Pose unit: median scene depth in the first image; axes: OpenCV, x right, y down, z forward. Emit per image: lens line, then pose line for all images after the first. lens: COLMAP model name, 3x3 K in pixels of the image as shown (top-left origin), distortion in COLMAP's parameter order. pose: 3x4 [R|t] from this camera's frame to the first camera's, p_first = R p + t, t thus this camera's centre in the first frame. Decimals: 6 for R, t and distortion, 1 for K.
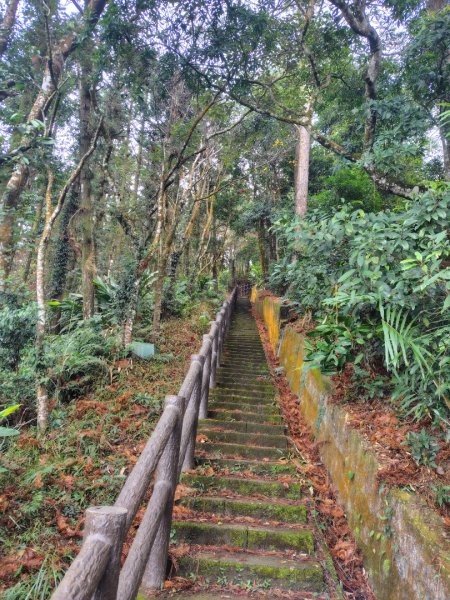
lens RADIAL K [[390.9, 0, 224.0], [0, 390.9, 298.4], [0, 0, 1]] dist [0.001401, -0.000182]
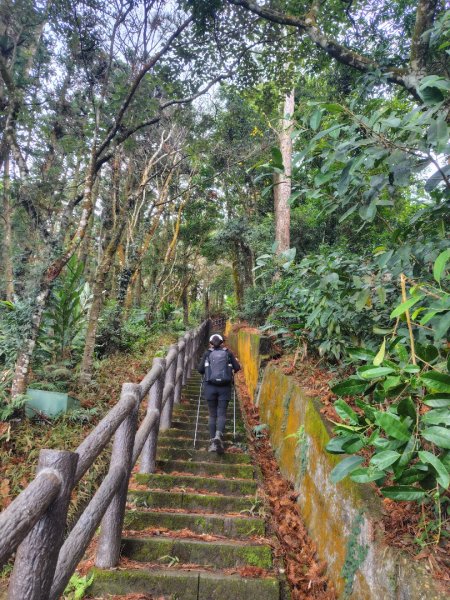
lens RADIAL K [[391.2, 0, 225.0], [0, 391.2, 300.0], [0, 0, 1]] dist [0.001410, 0.000571]
pose [[0.997809, 0.010478, 0.065331, 0.024574], [-0.004702, 0.996114, -0.087947, 0.012893], [-0.065998, 0.087447, 0.993980, 0.225056]]
